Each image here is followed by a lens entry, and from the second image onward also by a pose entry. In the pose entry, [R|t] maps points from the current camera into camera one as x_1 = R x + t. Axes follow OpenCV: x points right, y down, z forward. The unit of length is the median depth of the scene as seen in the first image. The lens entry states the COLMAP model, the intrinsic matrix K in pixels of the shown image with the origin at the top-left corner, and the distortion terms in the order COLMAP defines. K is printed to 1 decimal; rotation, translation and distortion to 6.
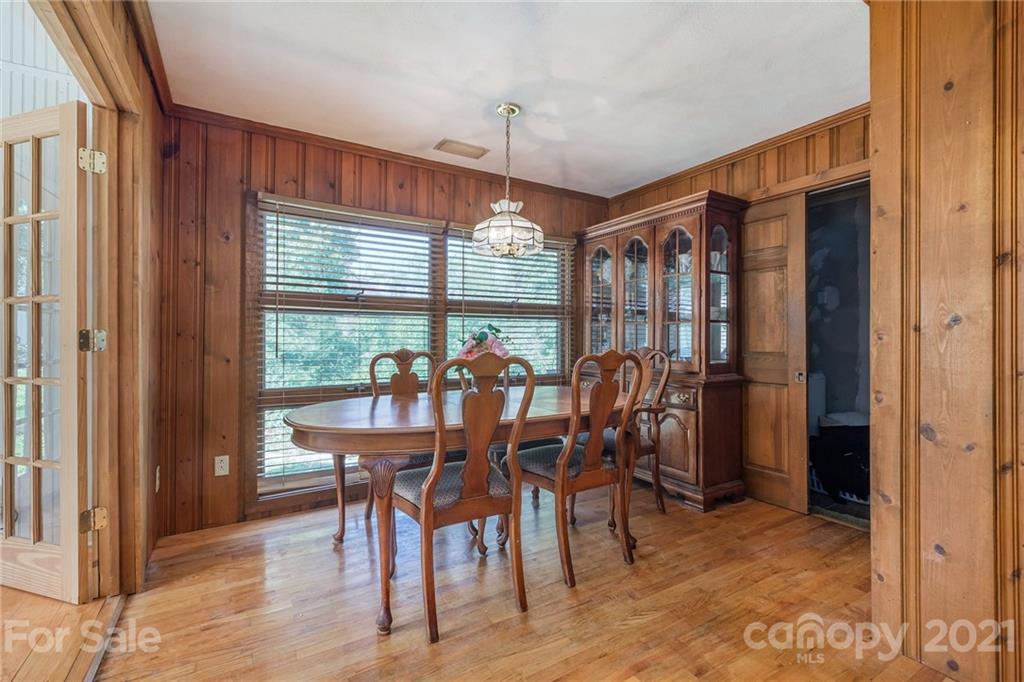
lens RADIAL K [[455.7, 0, 508.4], [0, 455.7, 341.9], [0, 0, 1]] dist [0.001073, 0.000238]
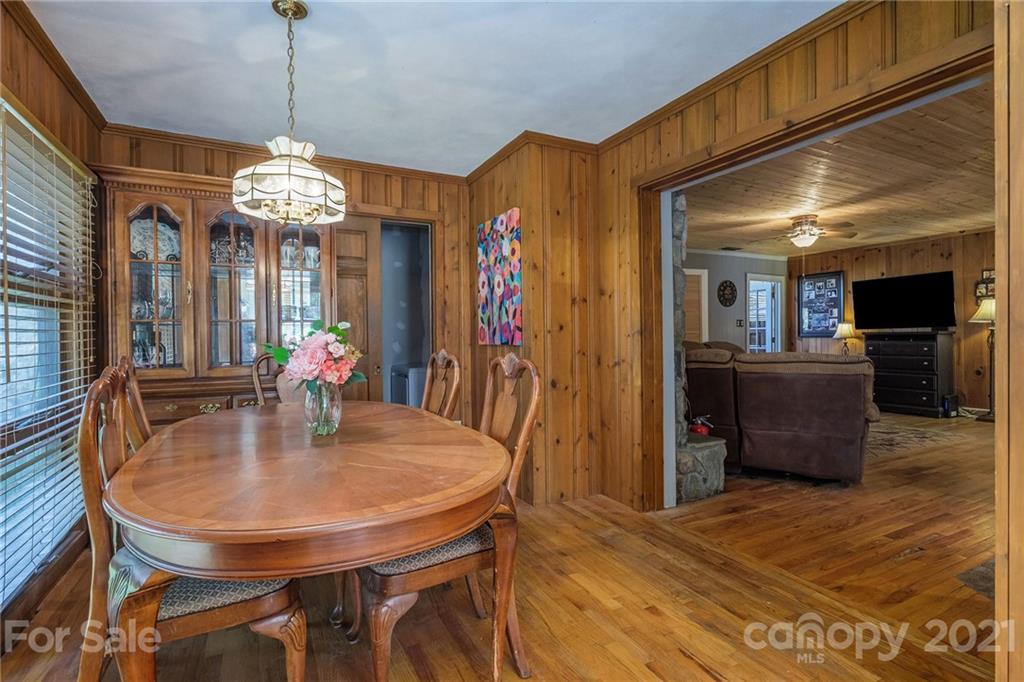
lens RADIAL K [[495.7, 0, 522.0], [0, 495.7, 343.7], [0, 0, 1]] dist [-0.000113, -0.000007]
pose [[0.057000, -0.015360, 0.998256, -0.634222], [0.013794, 0.999798, 0.014596, -0.005617], [-0.998279, 0.012938, 0.057200, 0.525005]]
